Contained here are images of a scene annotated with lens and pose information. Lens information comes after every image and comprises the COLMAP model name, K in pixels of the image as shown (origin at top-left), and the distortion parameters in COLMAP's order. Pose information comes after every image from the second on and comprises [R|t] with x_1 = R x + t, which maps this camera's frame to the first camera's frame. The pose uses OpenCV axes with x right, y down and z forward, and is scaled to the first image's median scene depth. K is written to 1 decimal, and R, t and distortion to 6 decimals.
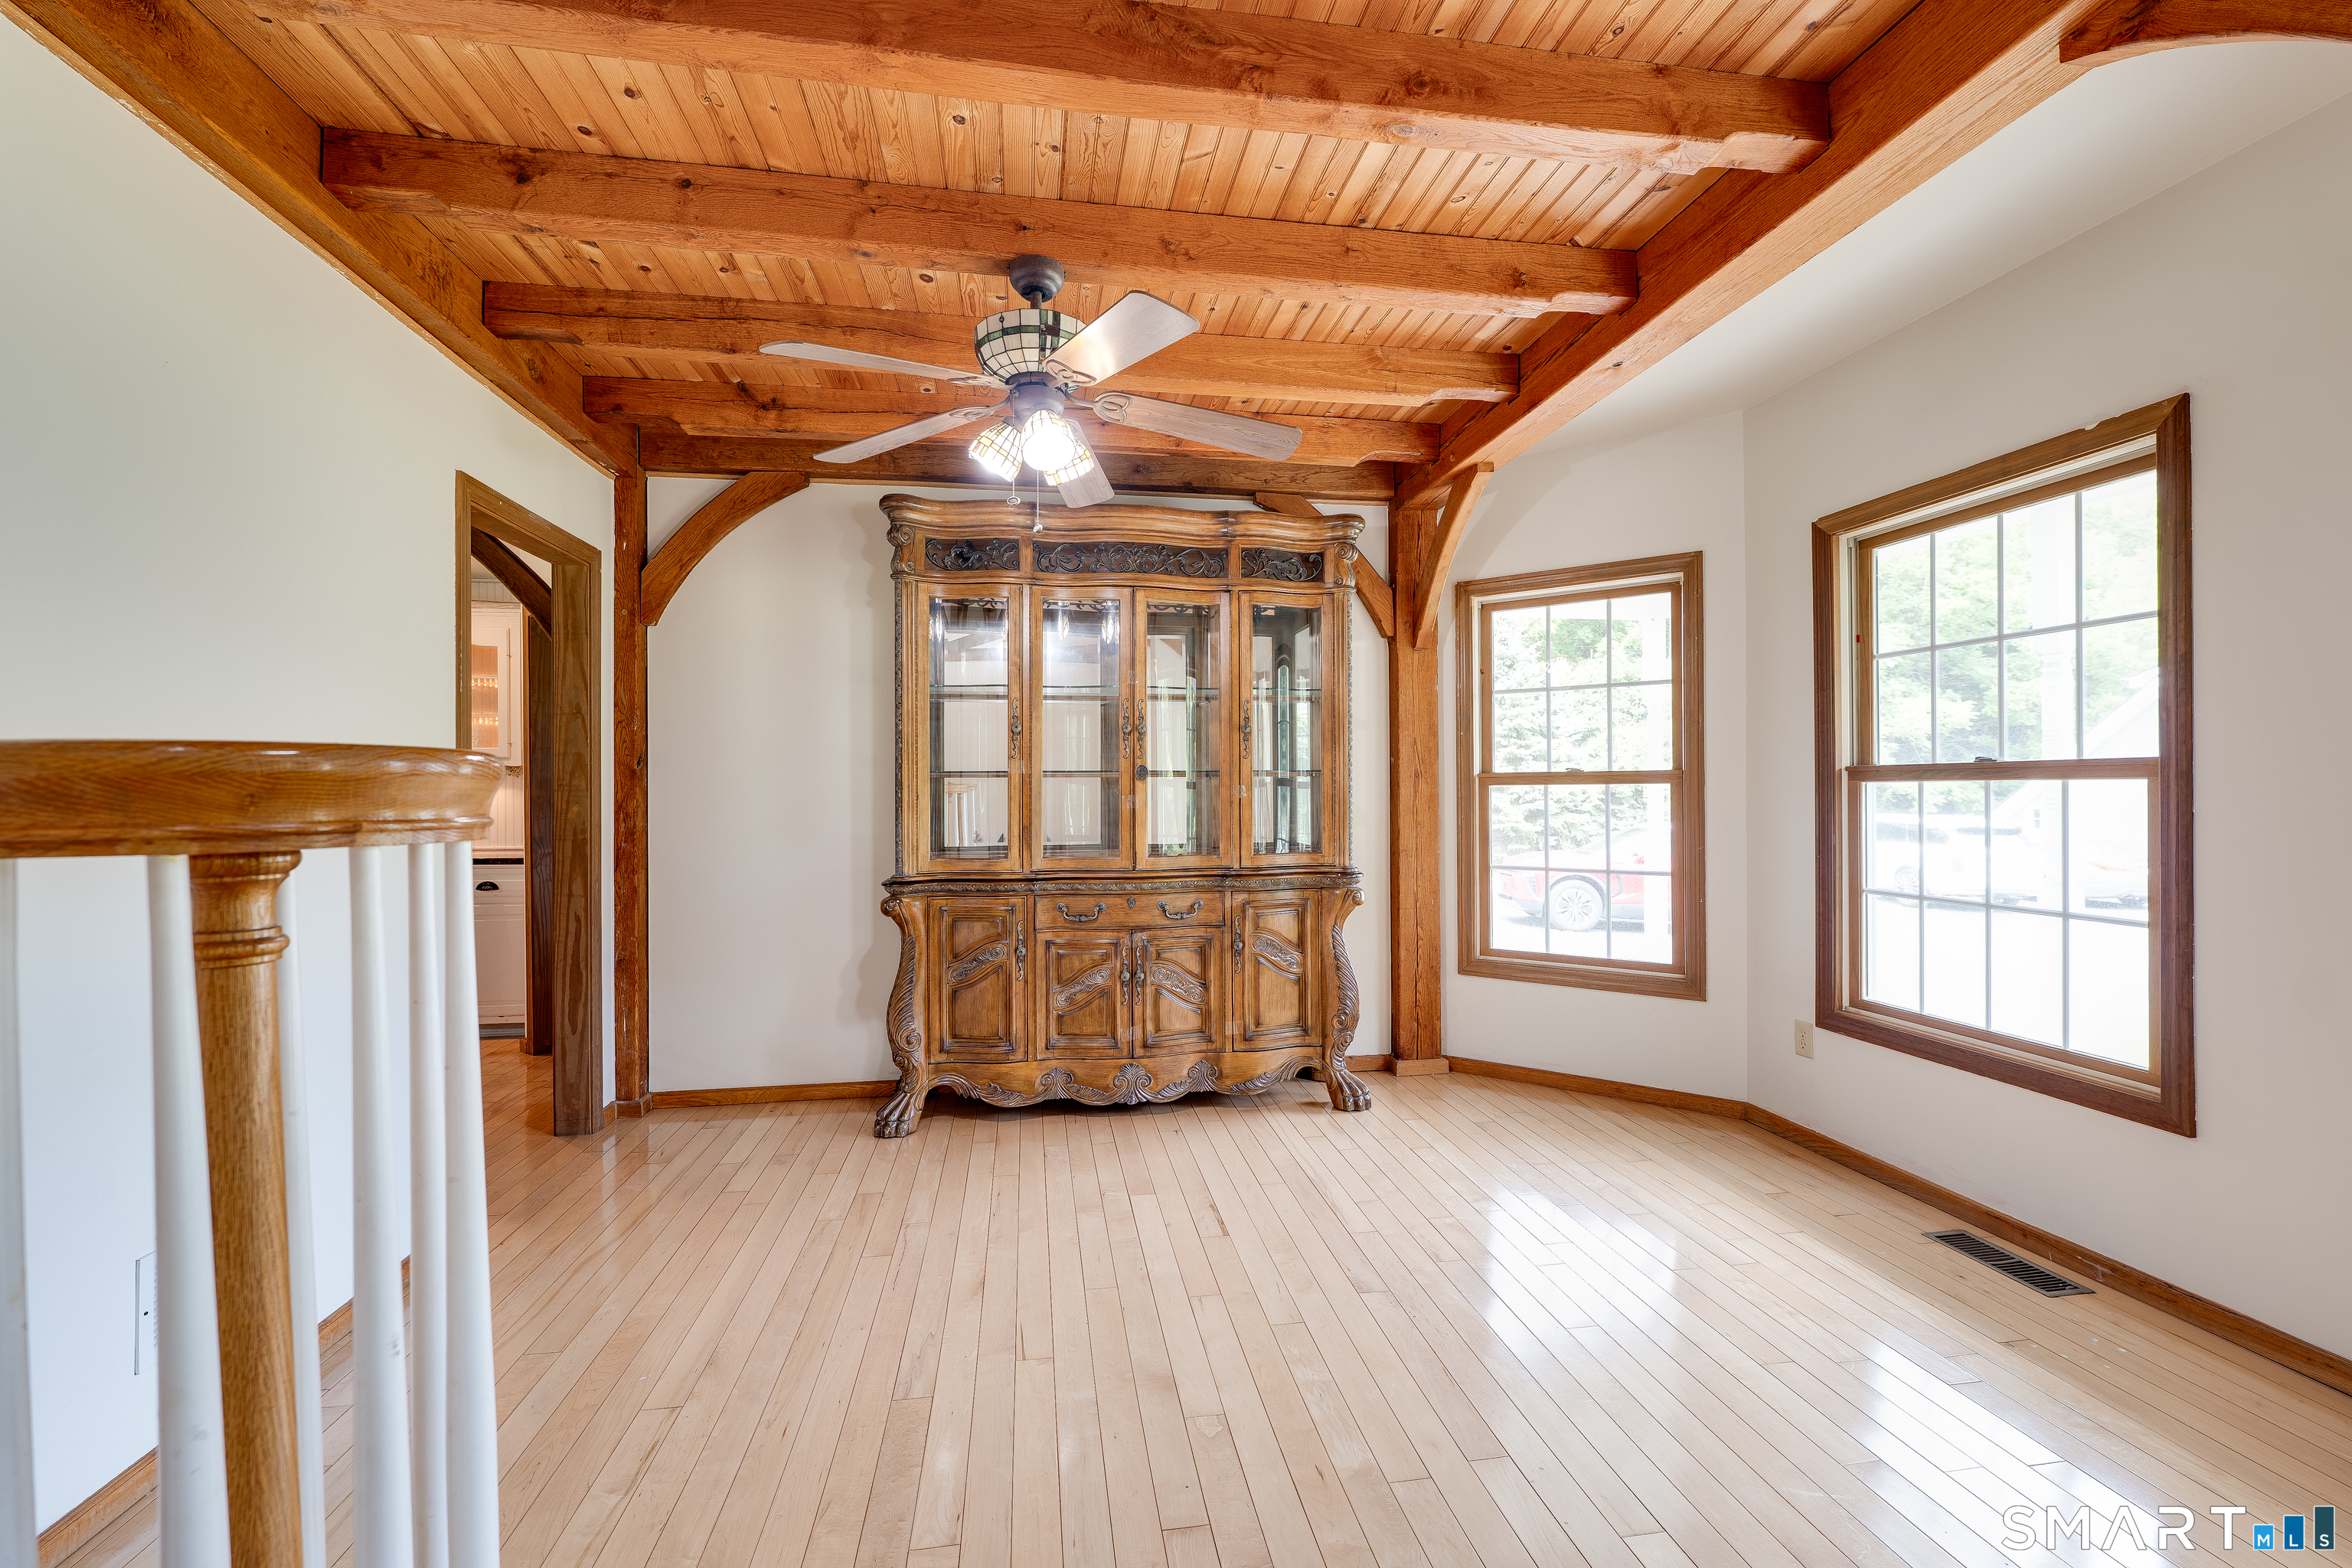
lens RADIAL K [[964.6, 0, 1164.6], [0, 964.6, 788.6], [0, 0, 1]] dist [-0.003619, 0.000626]
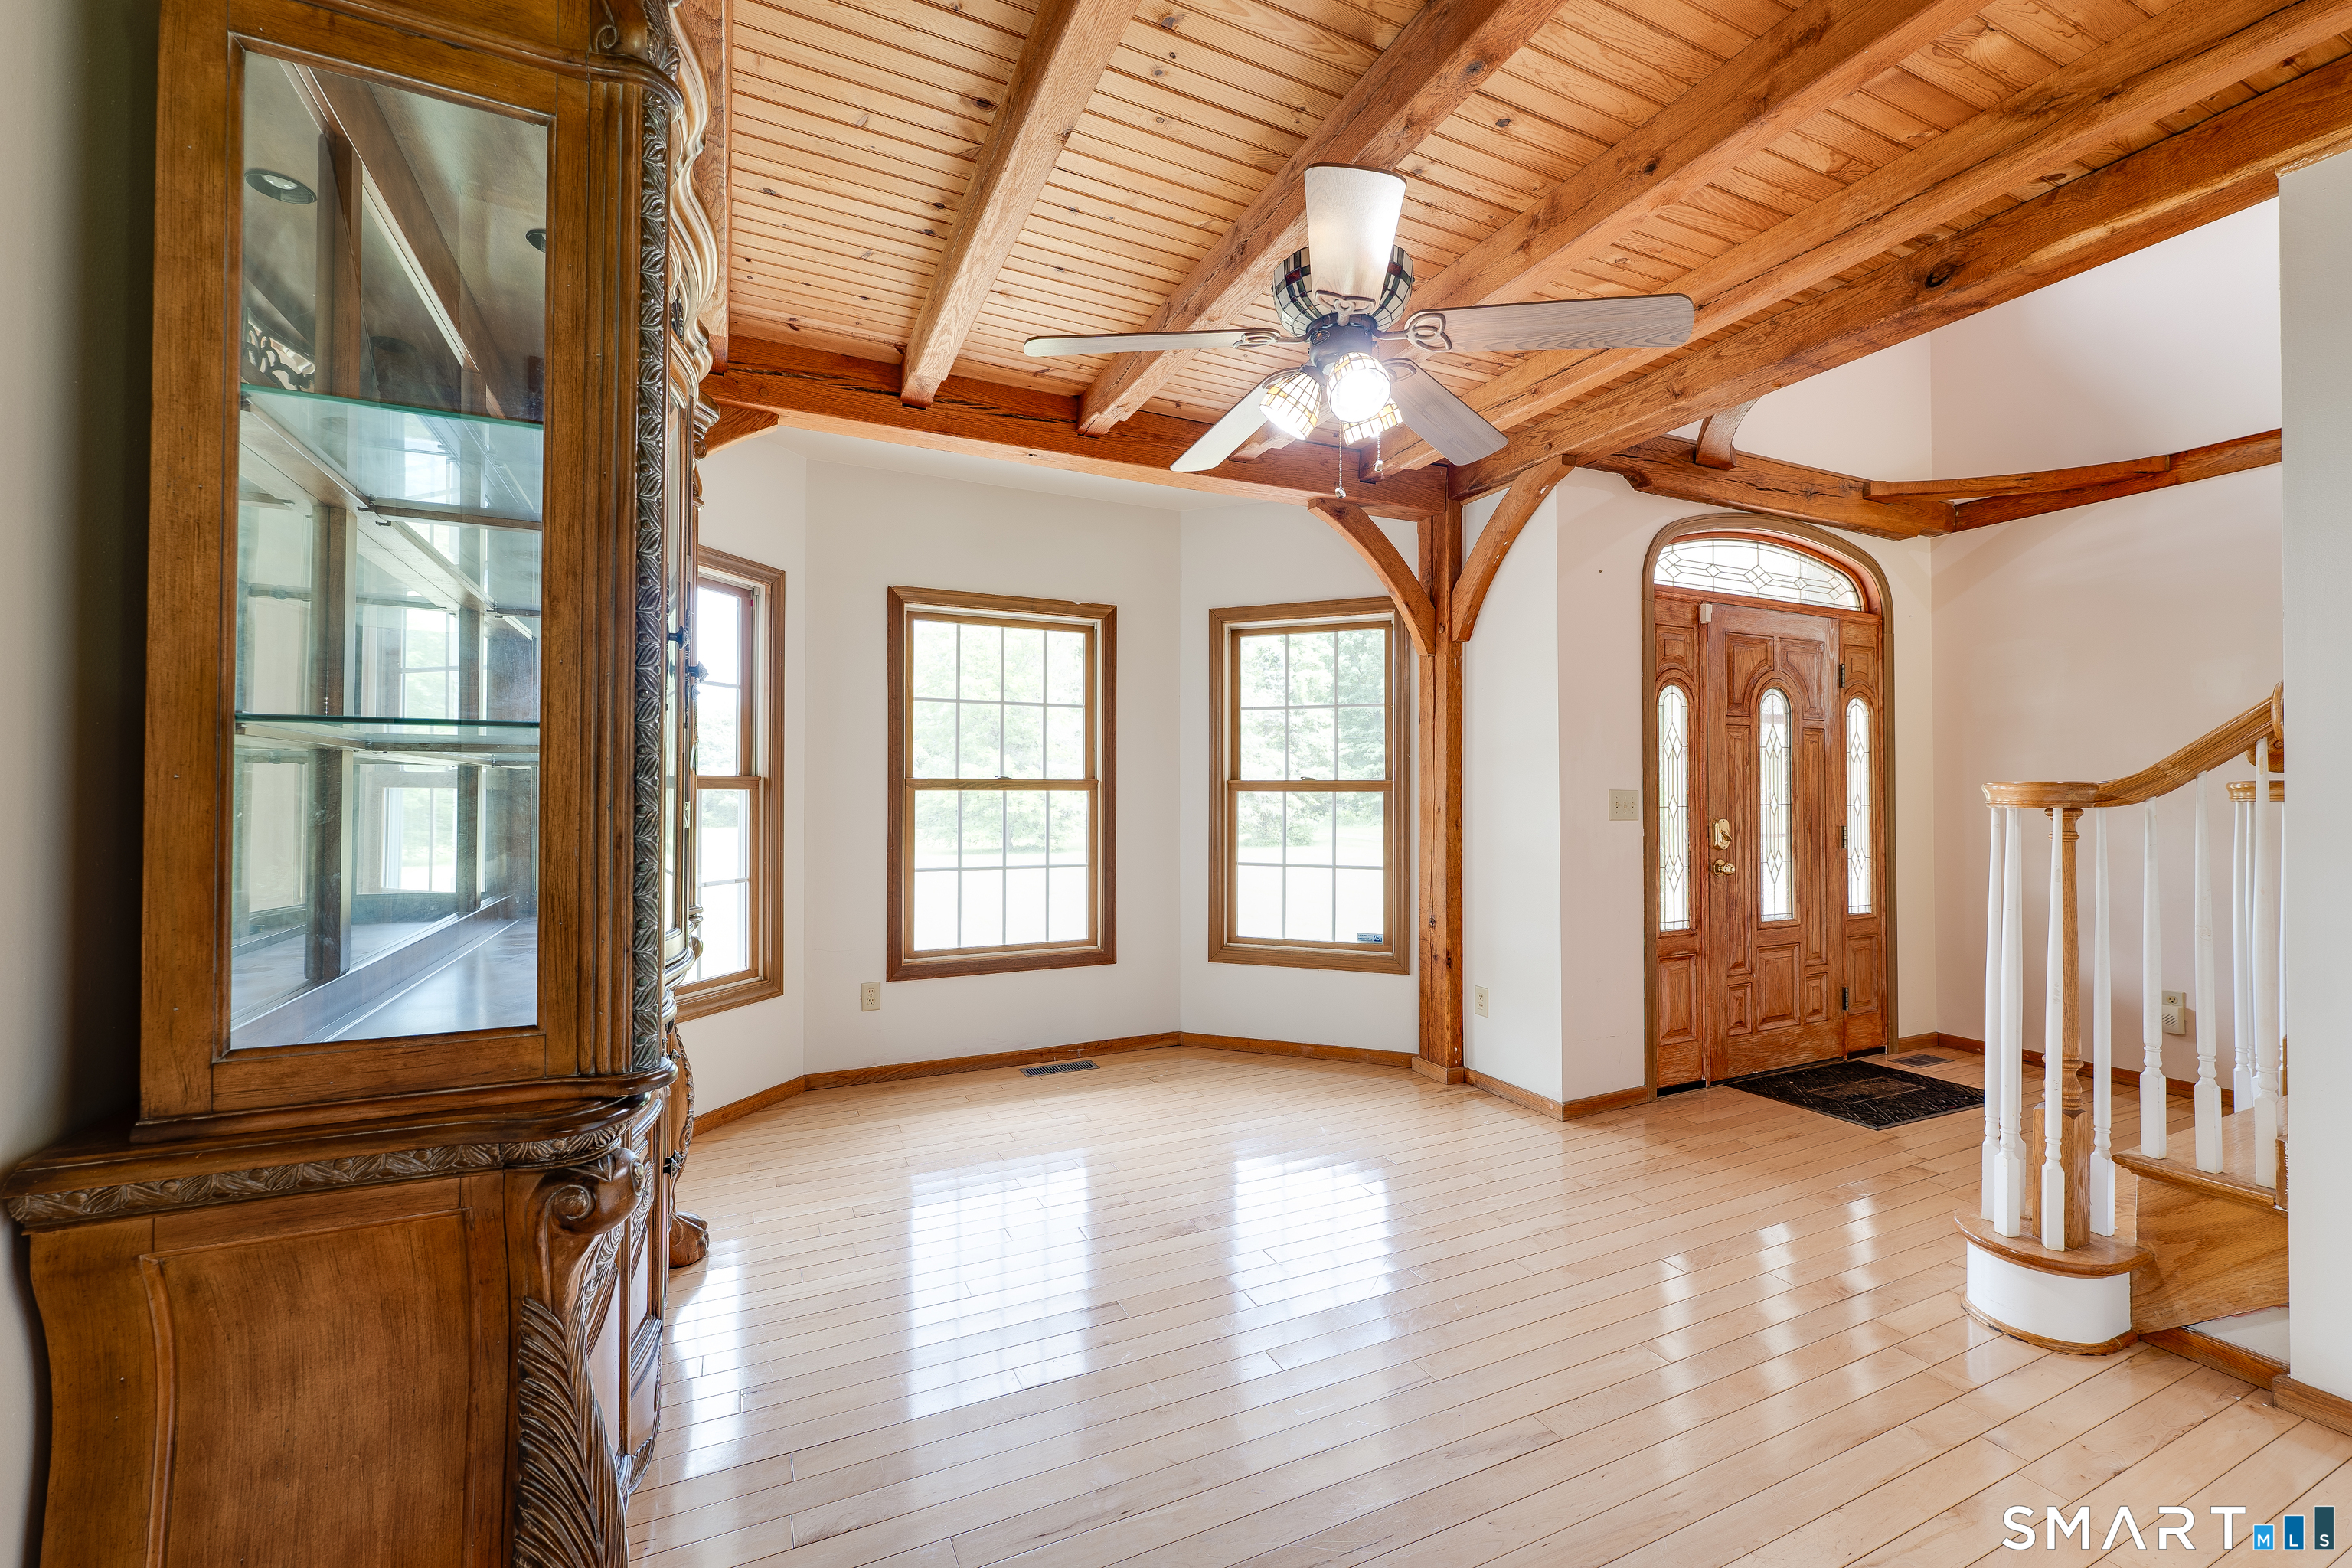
lens RADIAL K [[964.6, 0, 1157.7], [0, 964.6, 807.0], [0, 0, 1]] dist [-0.003619, 0.000626]
pose [[-0.294545, -0.004371, 0.955628, -0.768436], [-0.001875, 0.999990, 0.003996, 0.012673], [-0.955636, -0.000615, -0.294550, 1.229667]]
